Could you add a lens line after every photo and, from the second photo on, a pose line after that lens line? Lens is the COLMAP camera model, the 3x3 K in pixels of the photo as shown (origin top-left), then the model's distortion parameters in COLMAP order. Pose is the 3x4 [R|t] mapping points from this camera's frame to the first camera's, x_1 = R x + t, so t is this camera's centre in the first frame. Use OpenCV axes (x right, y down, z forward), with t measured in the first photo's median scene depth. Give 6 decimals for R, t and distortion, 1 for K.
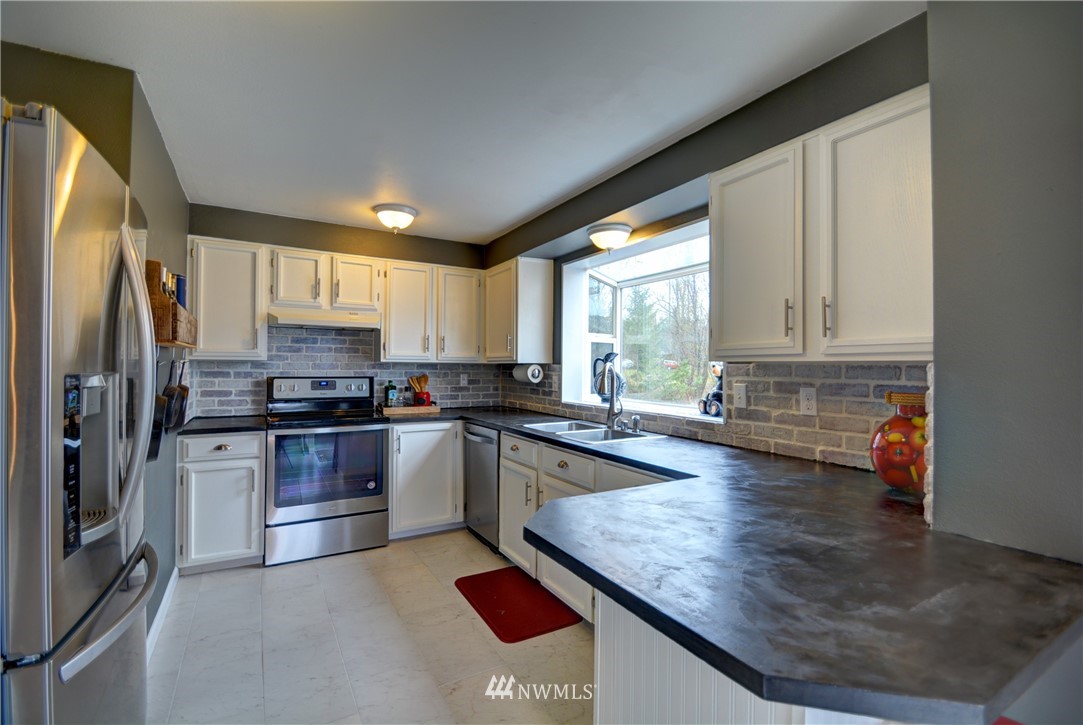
lens RADIAL K [[484.6, 0, 540.3], [0, 484.6, 360.1], [0, 0, 1]] dist [0.002229, 0.000130]
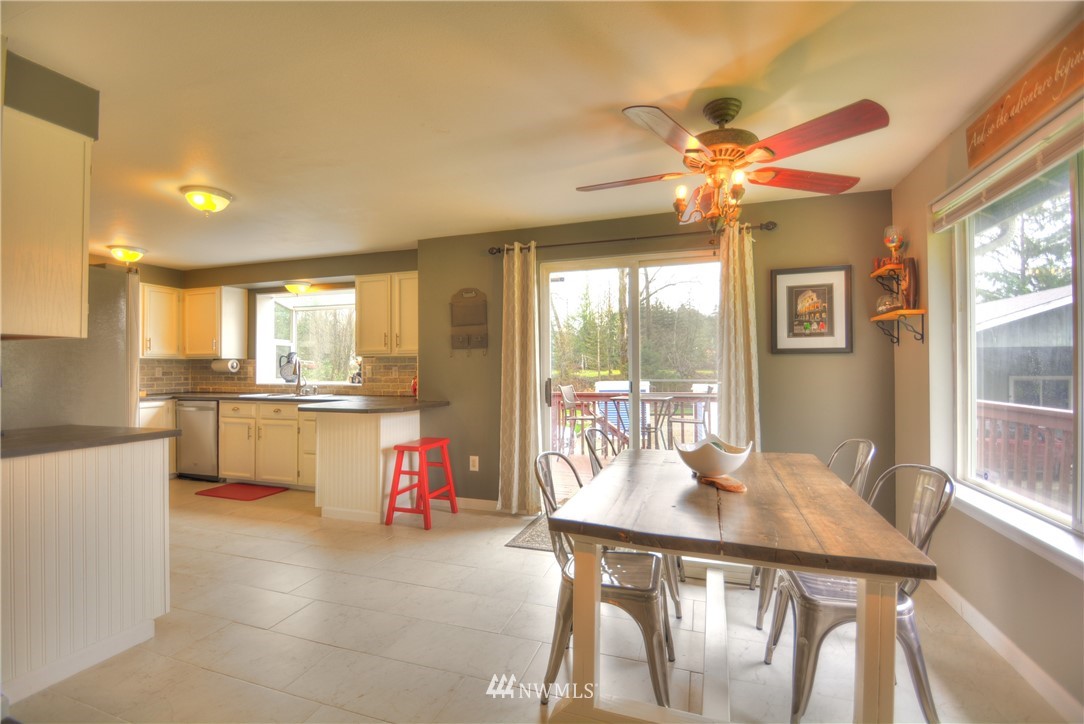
lens RADIAL K [[485.0, 0, 540.6], [0, 485.0, 360.2], [0, 0, 1]] dist [0.002229, 0.000130]
pose [[0.756688, -0.000287, 0.653776, -0.368277], [0.000236, 1.000000, 0.000166, 0.015445], [-0.653776, 0.000028, 0.756688, -0.985859]]
